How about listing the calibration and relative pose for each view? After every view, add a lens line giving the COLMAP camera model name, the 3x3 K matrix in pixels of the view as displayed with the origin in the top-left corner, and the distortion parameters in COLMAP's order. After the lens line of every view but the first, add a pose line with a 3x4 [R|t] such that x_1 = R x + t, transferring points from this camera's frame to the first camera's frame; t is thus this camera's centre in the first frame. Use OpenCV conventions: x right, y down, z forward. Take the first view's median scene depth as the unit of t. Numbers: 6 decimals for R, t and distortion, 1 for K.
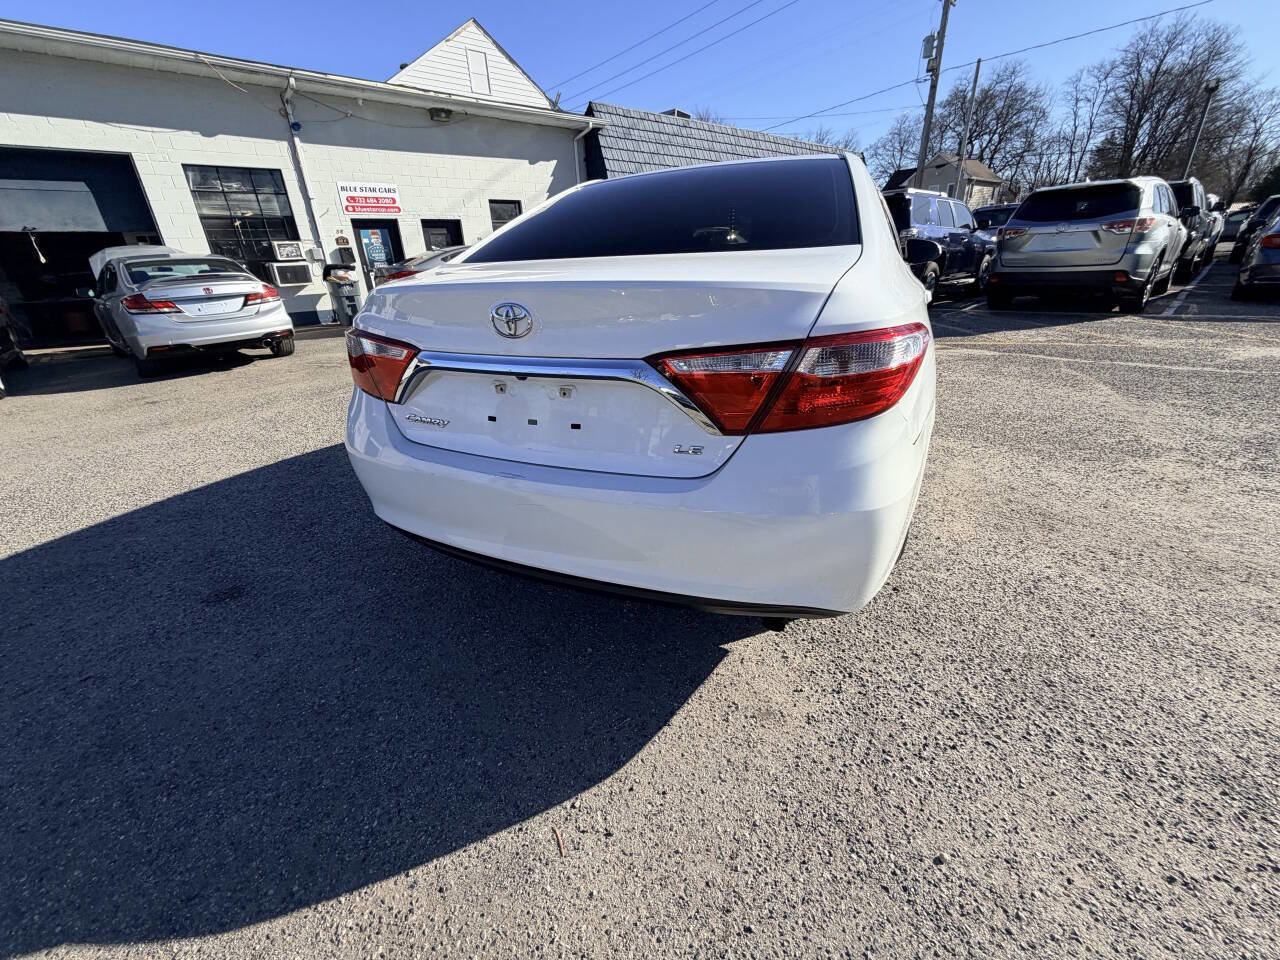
lens RADIAL K [[513.2, 0, 642.5], [0, 513.2, 477.9], [0, 0, 1]] dist [-0.000700, 0.000178]
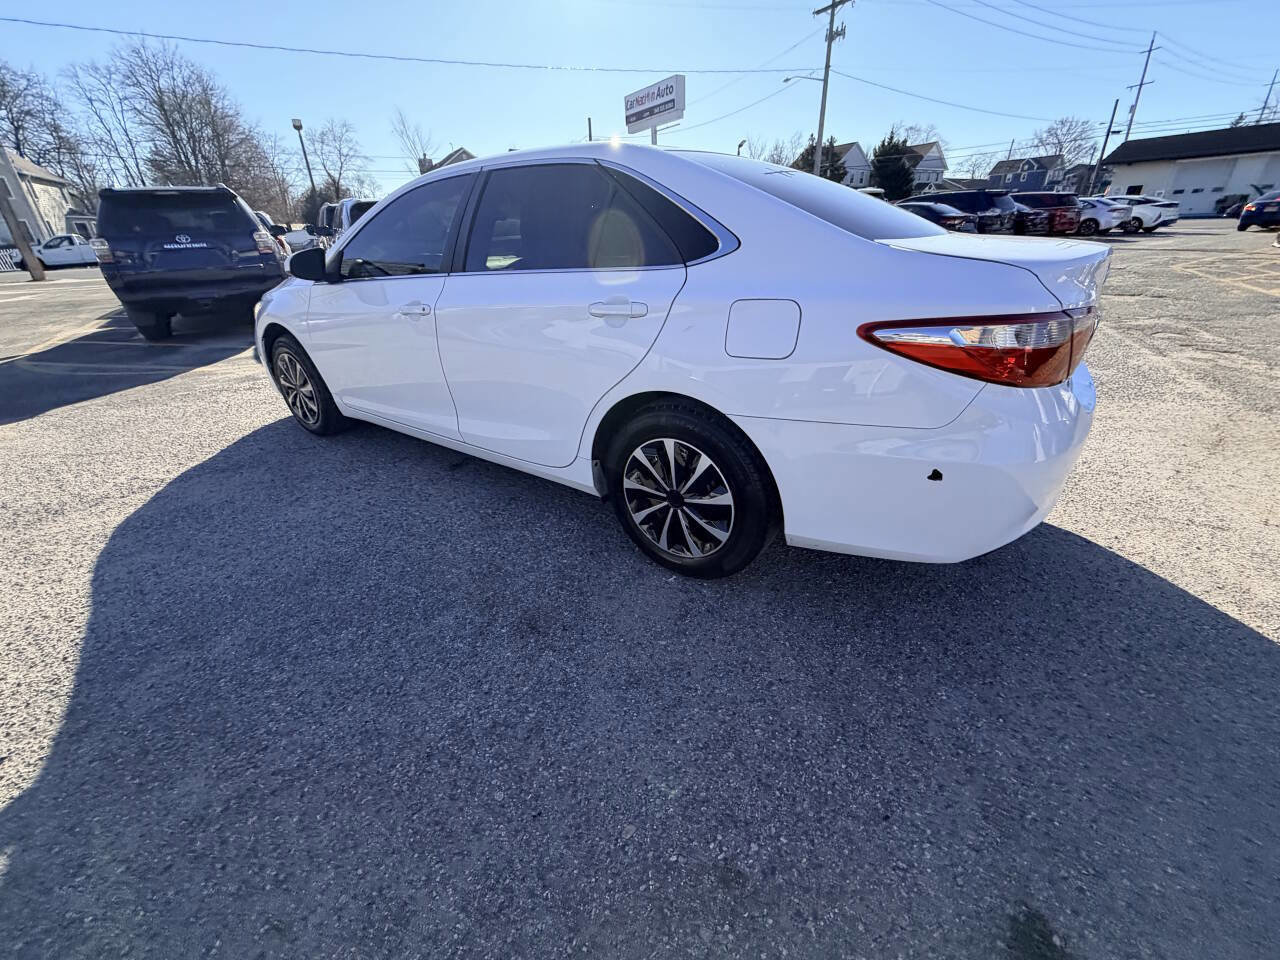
lens RADIAL K [[513.2, 0, 642.7], [0, 513.2, 478.1], [0, 0, 1]] dist [-0.000700, 0.000178]
pose [[0.198814, -0.391027, 0.898649, -0.244755], [0.410252, 0.865954, 0.286038, -0.090876], [-0.890037, 0.311804, 0.332583, 0.224958]]
